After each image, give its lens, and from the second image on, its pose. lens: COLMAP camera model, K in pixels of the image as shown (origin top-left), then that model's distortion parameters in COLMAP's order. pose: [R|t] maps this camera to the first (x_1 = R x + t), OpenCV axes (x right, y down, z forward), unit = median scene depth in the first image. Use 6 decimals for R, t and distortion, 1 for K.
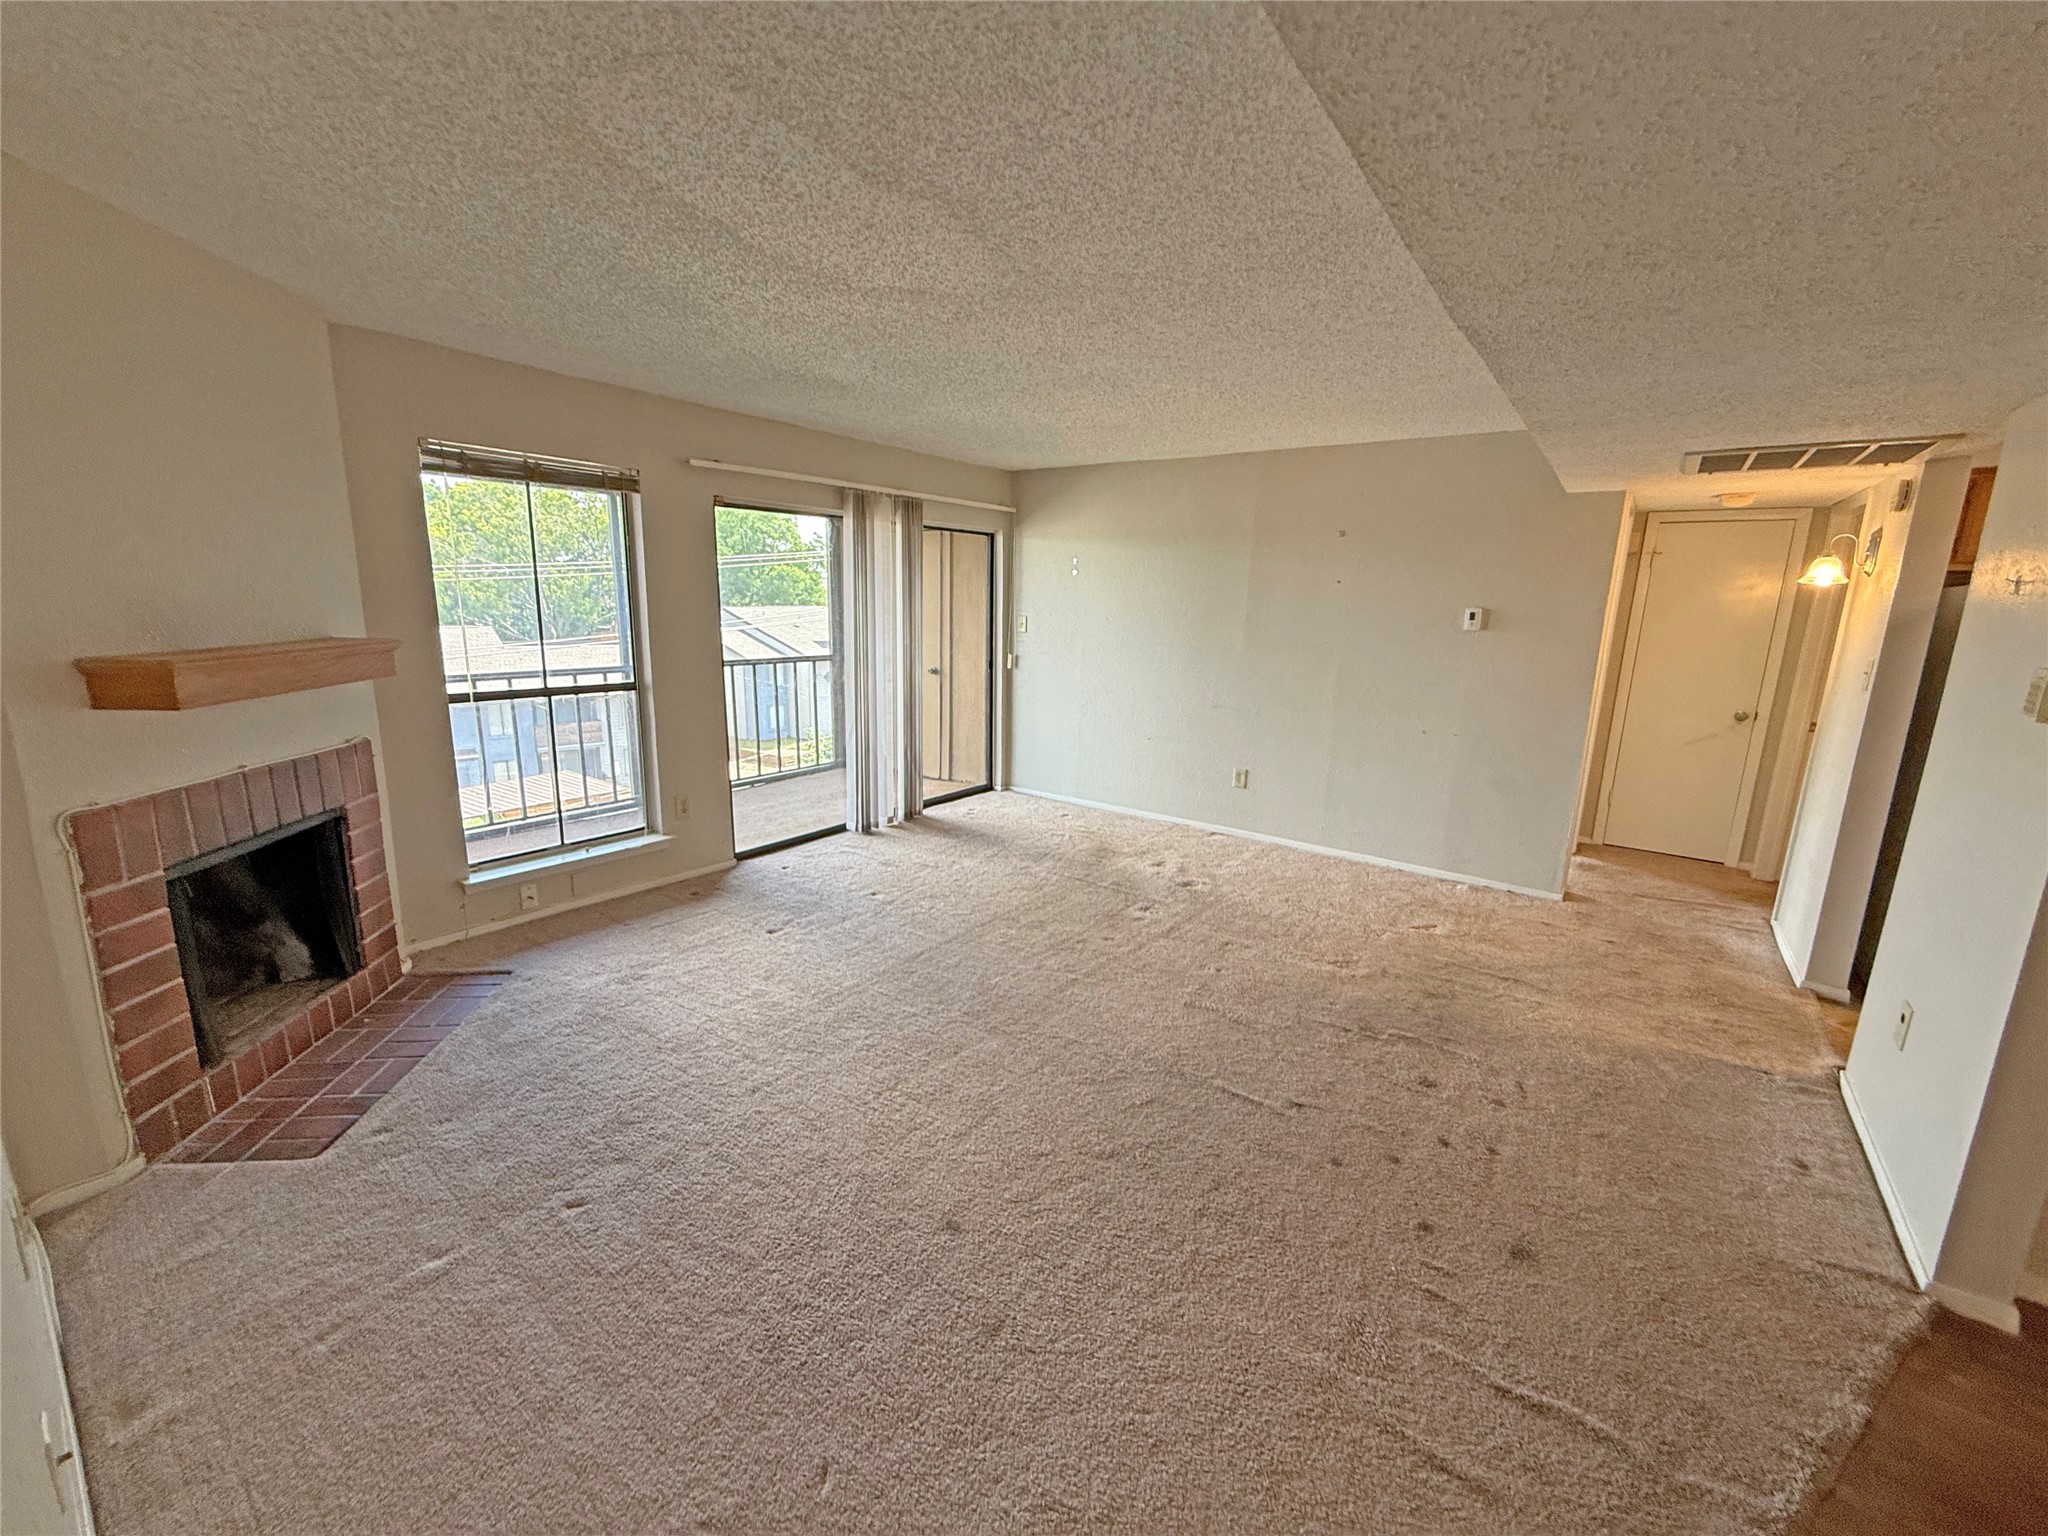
lens RADIAL K [[820.2, 0, 1024.0], [0, 820.2, 768.0], [0, 0, 1]] dist [-0.000527, 0.000467]
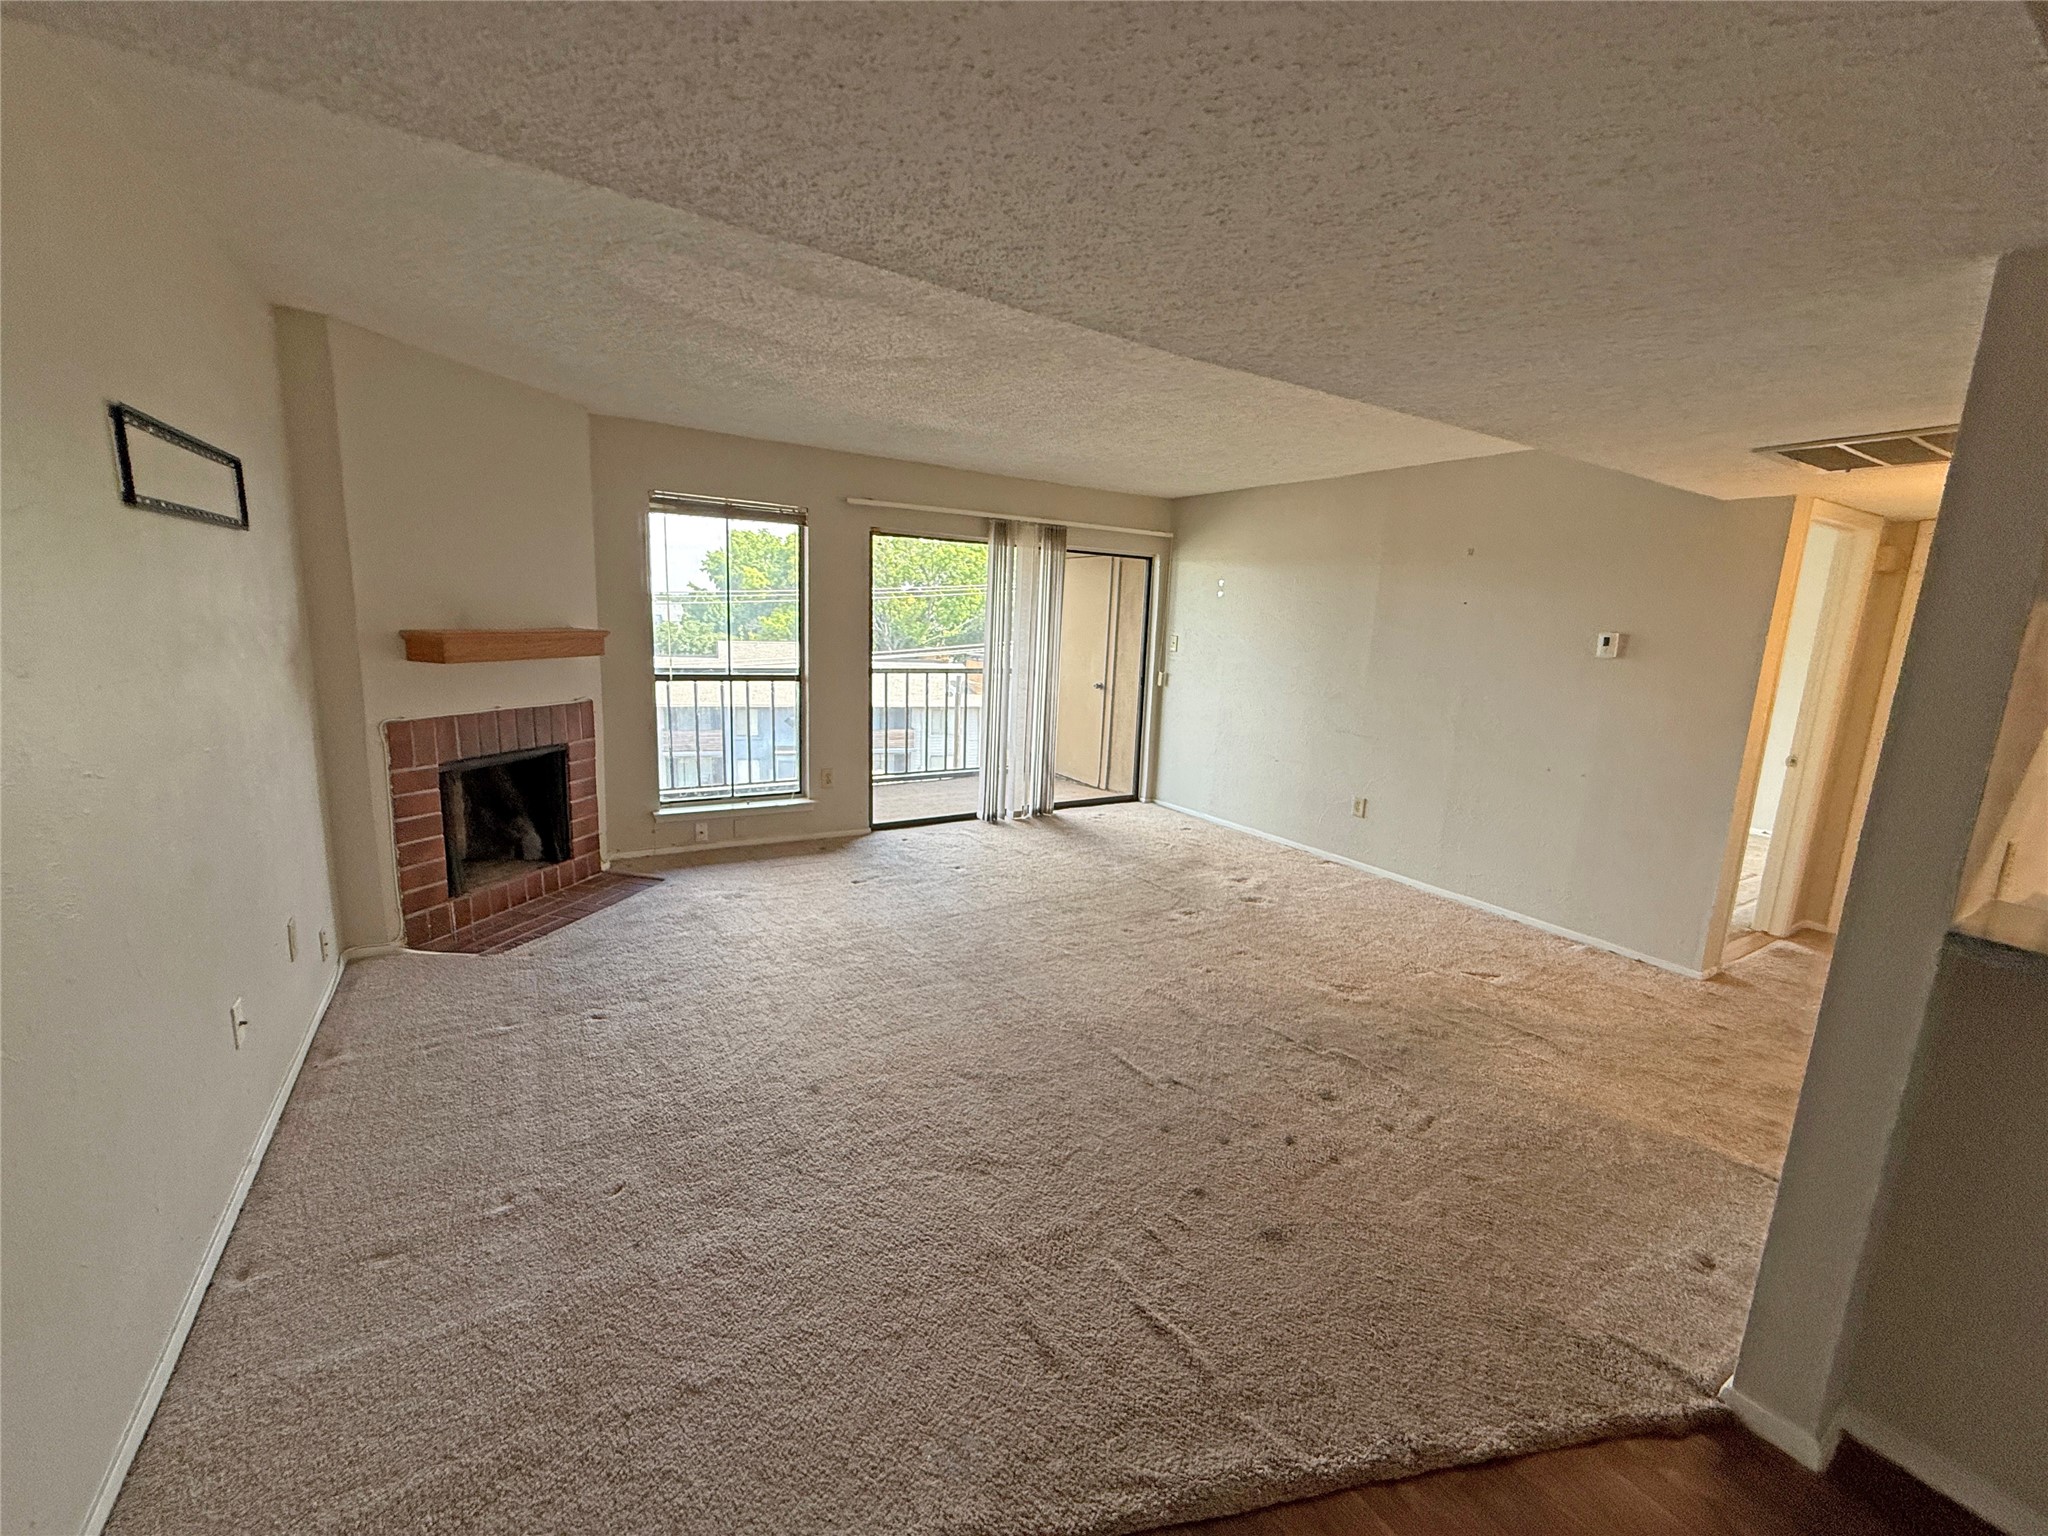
lens RADIAL K [[821.6, 0, 1024.0], [0, 821.6, 768.0], [0, 0, 1]] dist [0.000624, -0.000204]
pose [[0.930954, 0.080970, -0.356046, 0.318815], [-0.093871, 0.995402, -0.019074, 0.029878], [0.352864, 0.051179, 0.934274, -0.050122]]
